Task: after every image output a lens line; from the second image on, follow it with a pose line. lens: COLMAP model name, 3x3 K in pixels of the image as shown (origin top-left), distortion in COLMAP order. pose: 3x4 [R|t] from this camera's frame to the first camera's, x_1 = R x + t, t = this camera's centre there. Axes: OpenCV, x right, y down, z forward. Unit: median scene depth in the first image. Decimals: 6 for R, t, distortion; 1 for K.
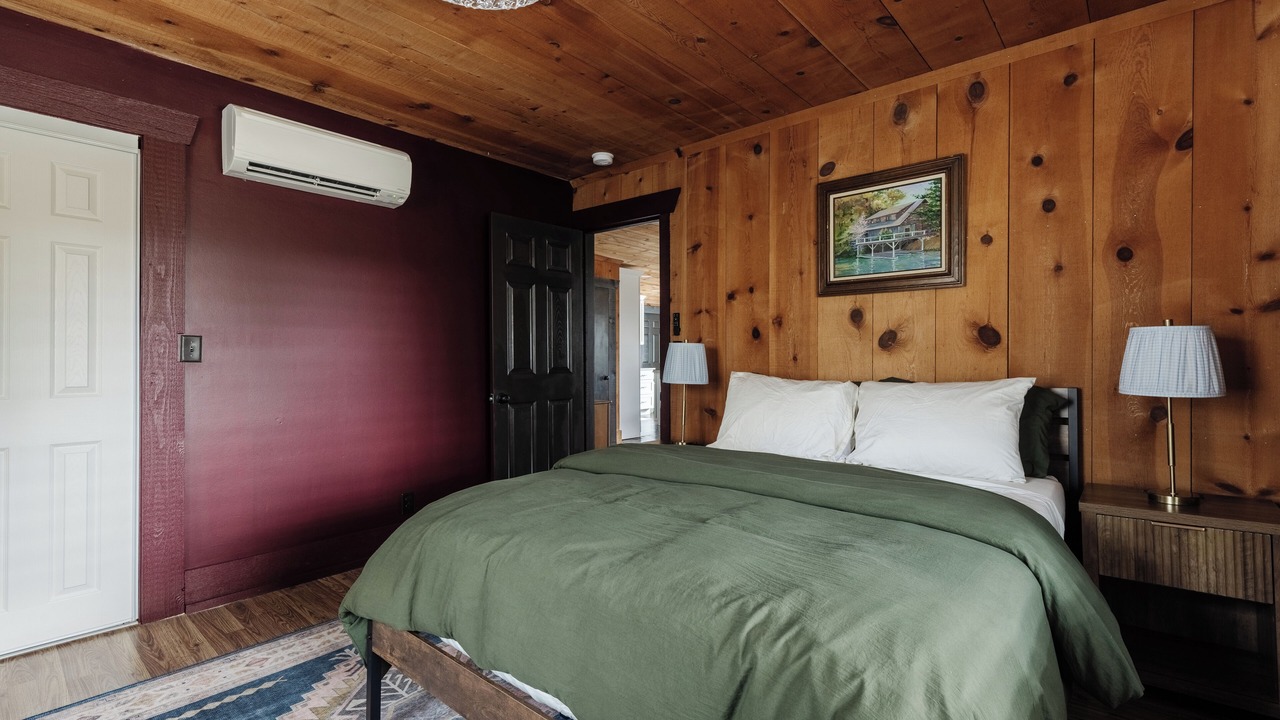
lens RADIAL K [[586.4, 0, 643.3], [0, 586.4, 362.3], [0, 0, 1]] dist [-0.004722, 0.000551]
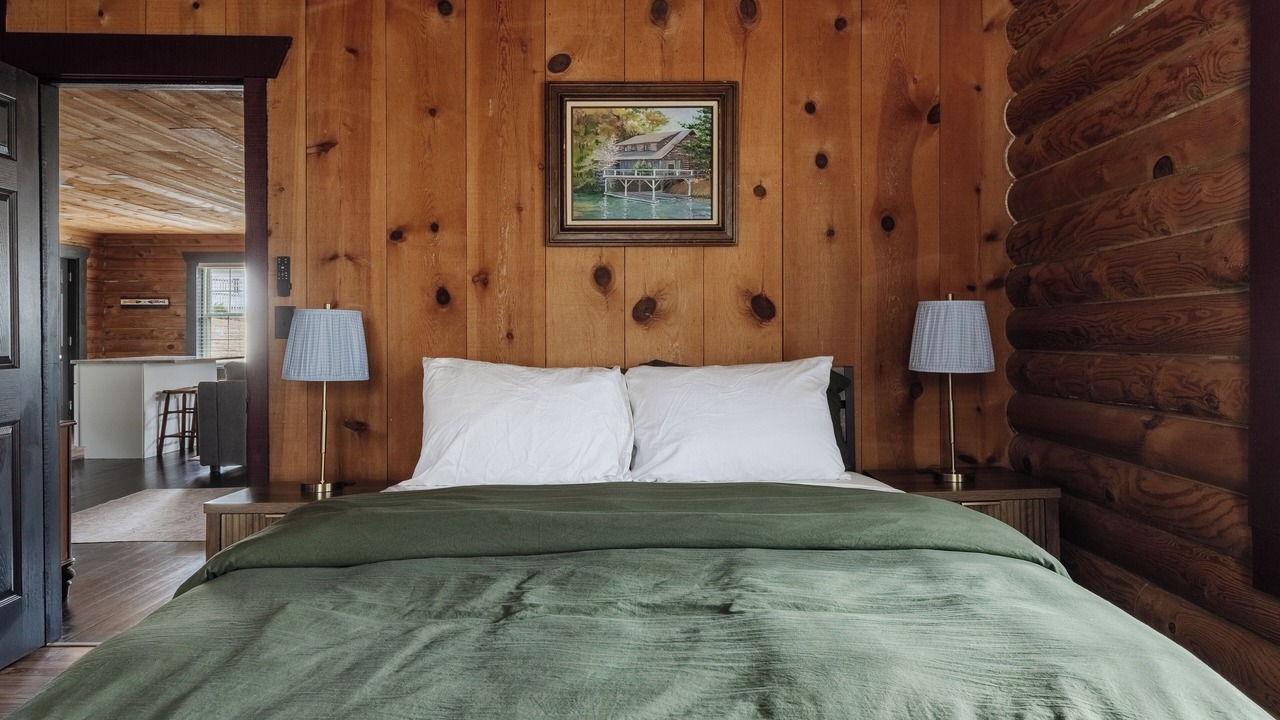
lens RADIAL K [[800.1, 0, 662.2], [0, 800.1, 335.6], [0, 0, 1]] dist [0.010546, -0.002347]
pose [[0.738579, -0.003922, 0.674156, -0.271092], [0.009025, 0.999951, -0.004069, -0.001563], [-0.674107, 0.009090, 0.738578, 0.247592]]
